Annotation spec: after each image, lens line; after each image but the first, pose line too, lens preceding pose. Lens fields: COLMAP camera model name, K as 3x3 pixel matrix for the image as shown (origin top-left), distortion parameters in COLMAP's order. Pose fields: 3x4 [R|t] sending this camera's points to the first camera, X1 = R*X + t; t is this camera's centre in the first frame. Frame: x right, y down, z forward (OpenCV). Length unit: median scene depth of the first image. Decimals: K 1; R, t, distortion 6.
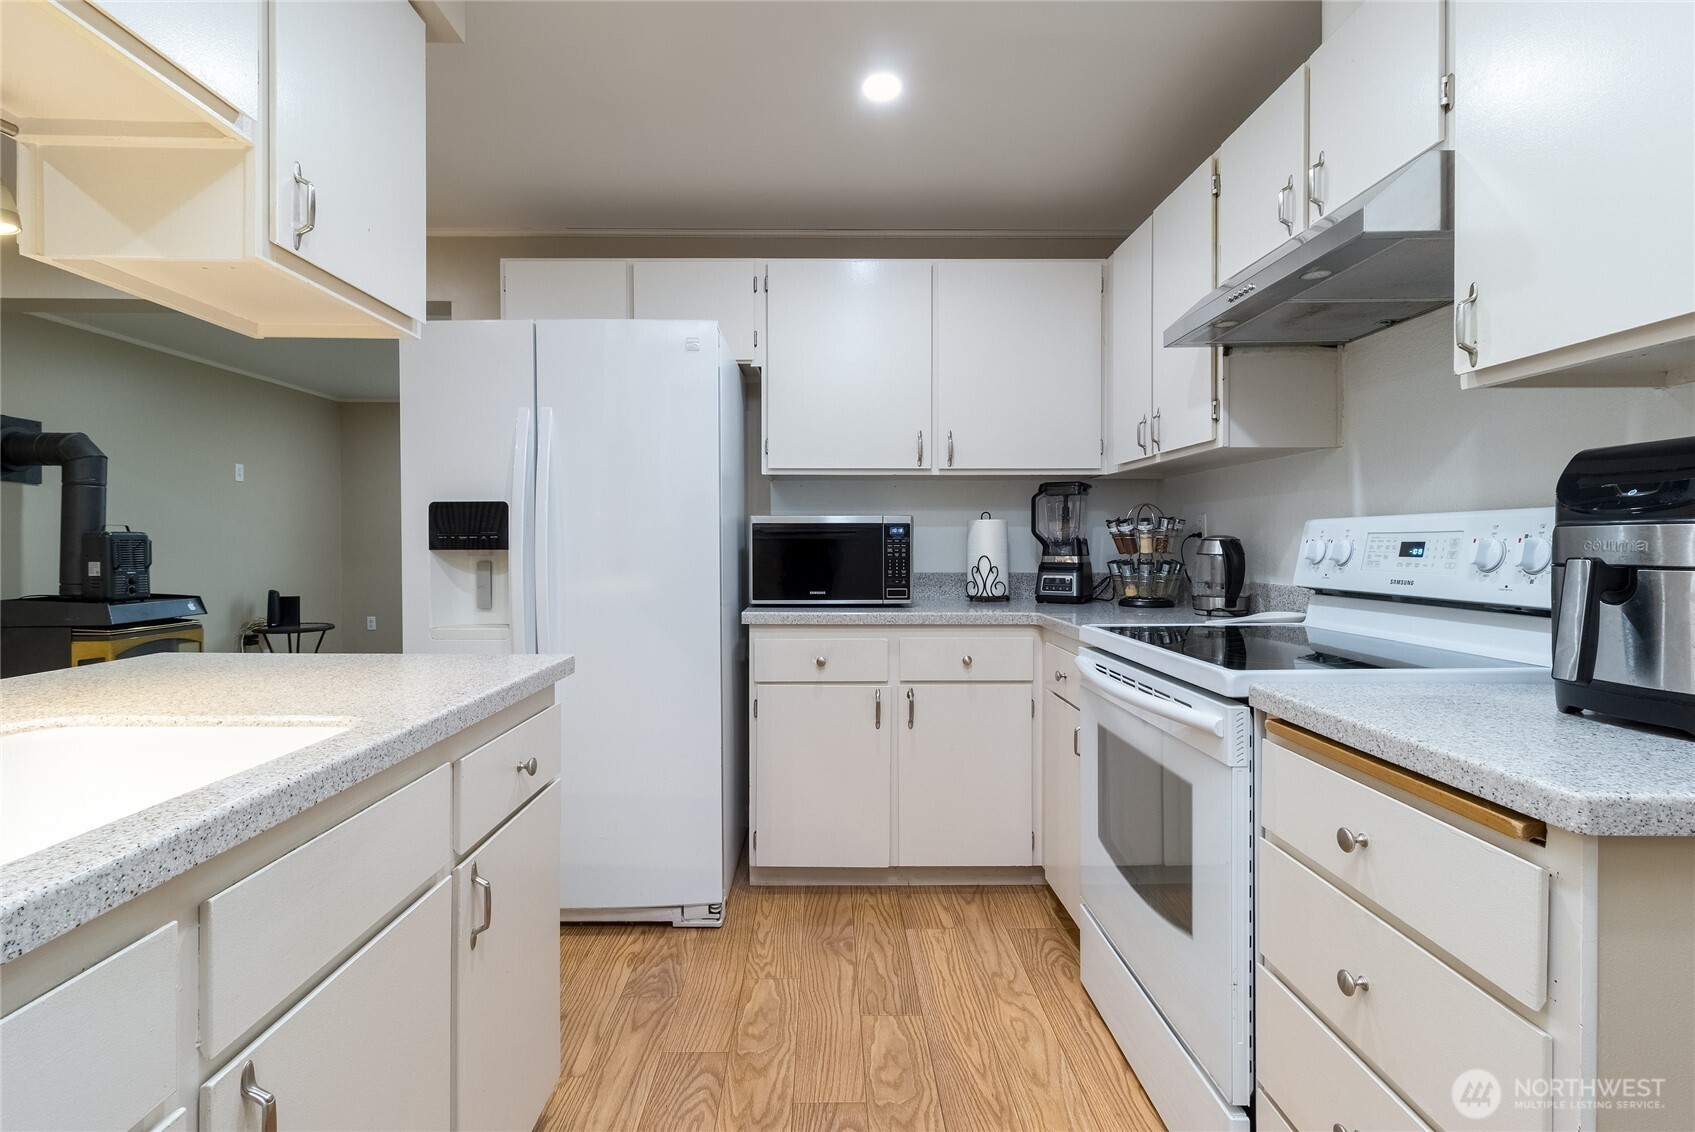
lens RADIAL K [[799.2, 0, 841.5], [0, 799.2, 552.9], [0, 0, 1]] dist [-0.000862, -0.000152]
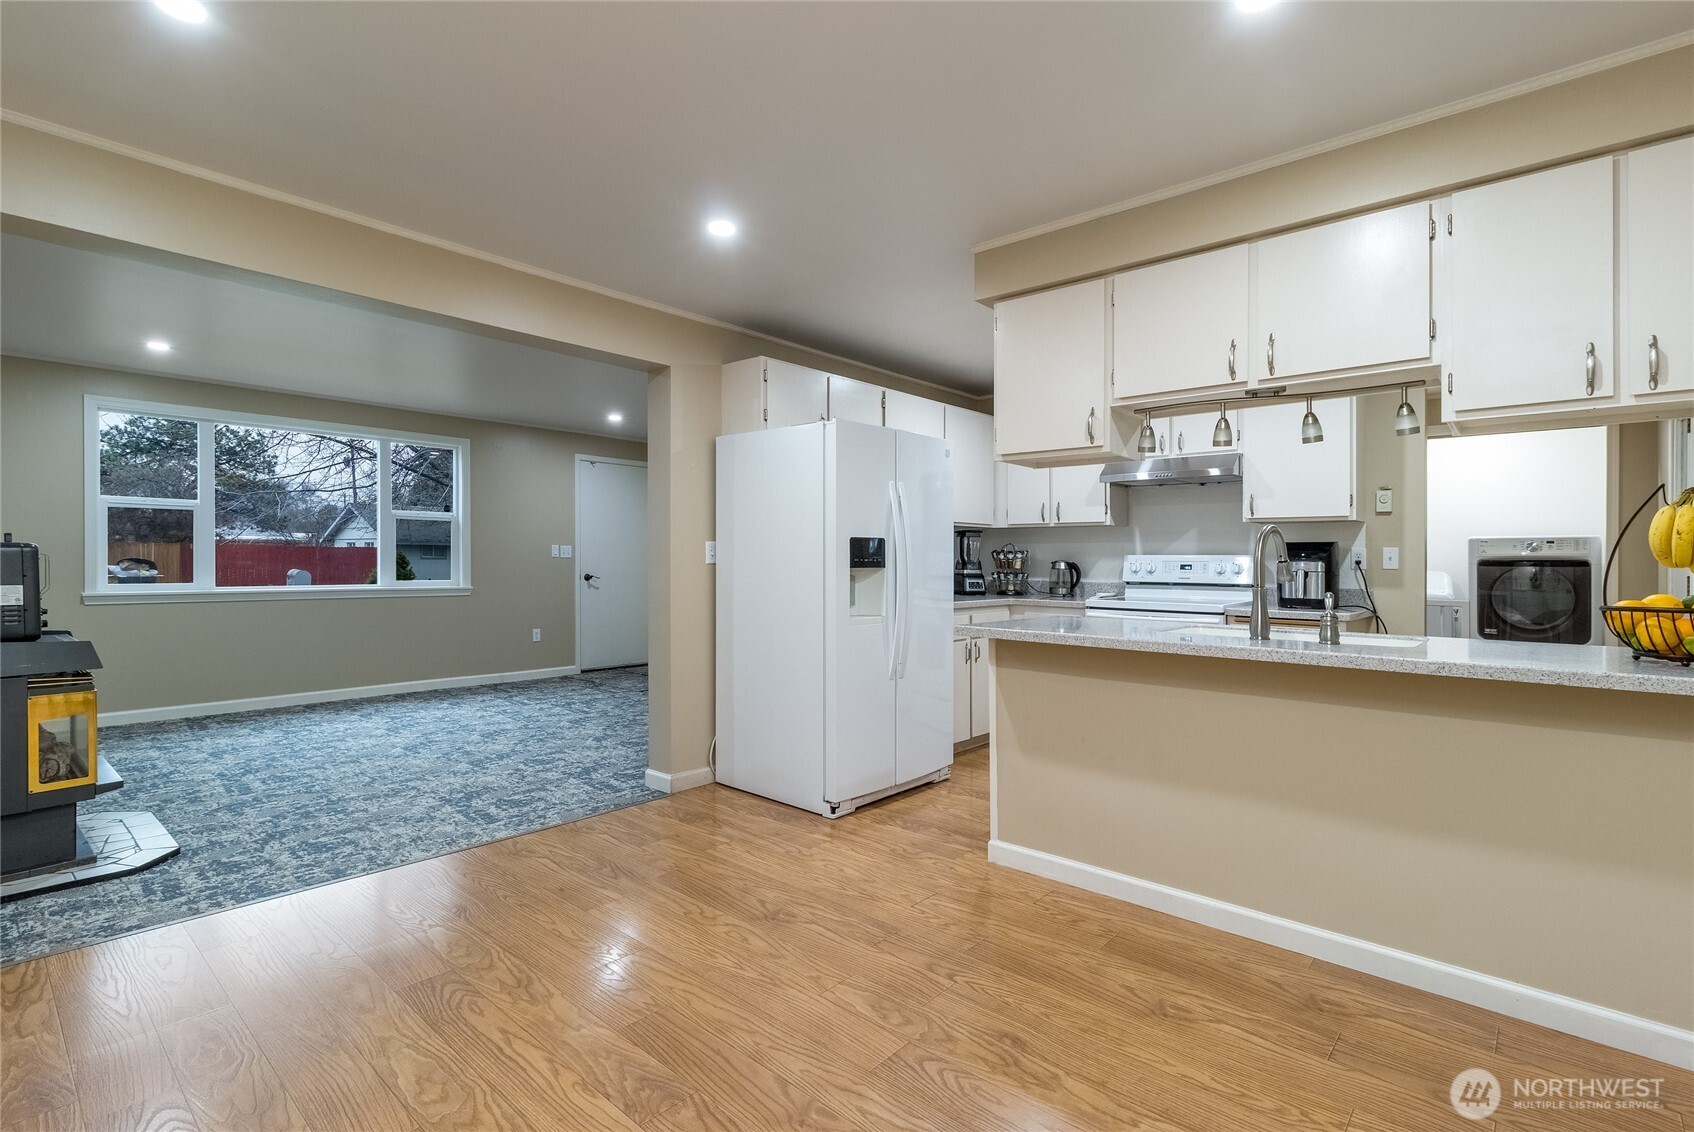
lens RADIAL K [[793.6, 0, 860.5], [0, 793.6, 556.5], [0, 0, 1]] dist [0.001884, 0.000111]
pose [[0.669806, 0.008254, 0.742490, -1.647922], [0.001920, 0.999916, -0.012848, -0.006012], [-0.742534, 0.010031, 0.669734, -0.048676]]
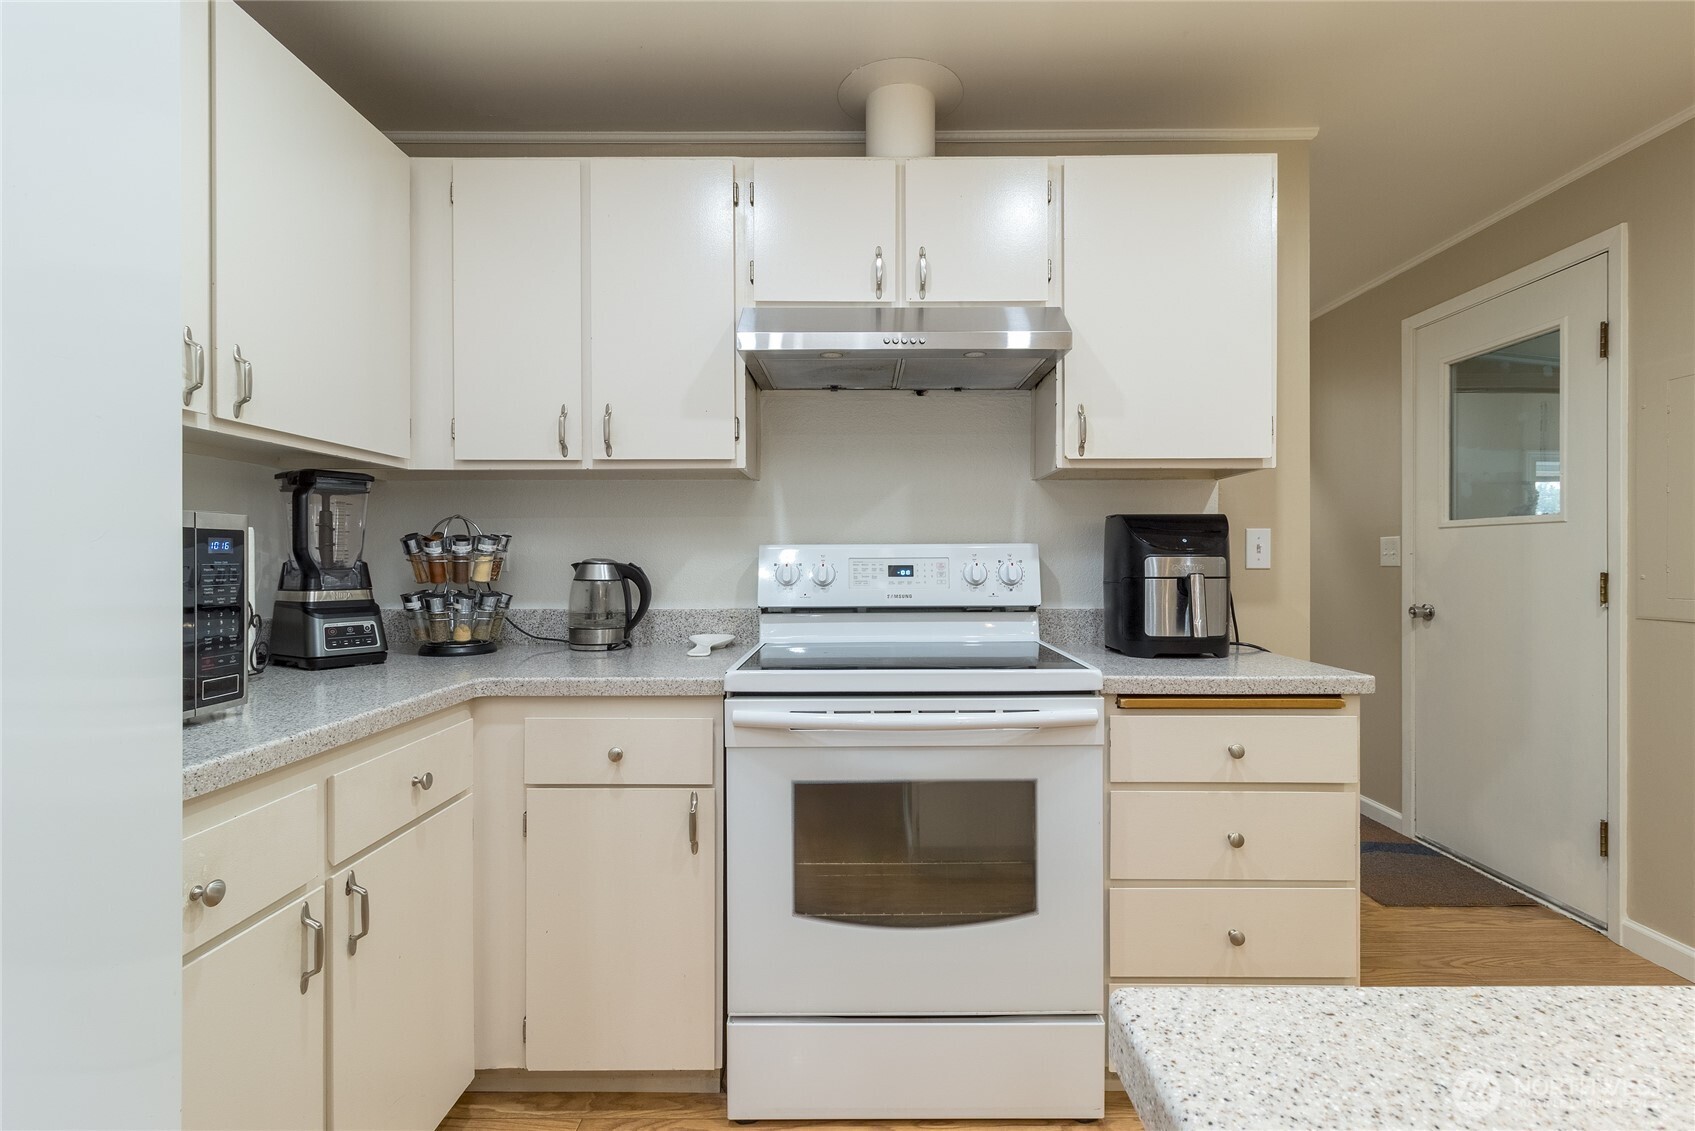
lens RADIAL K [[794.1, 0, 861.0], [0, 794.1, 555.9], [0, 0, 1]] dist [0.001884, 0.000111]
pose [[0.023163, 0.004589, 0.999721, -0.436467], [0.016578, 0.999850, -0.004974, -0.017451], [-0.999594, 0.016688, 0.023083, 0.756449]]
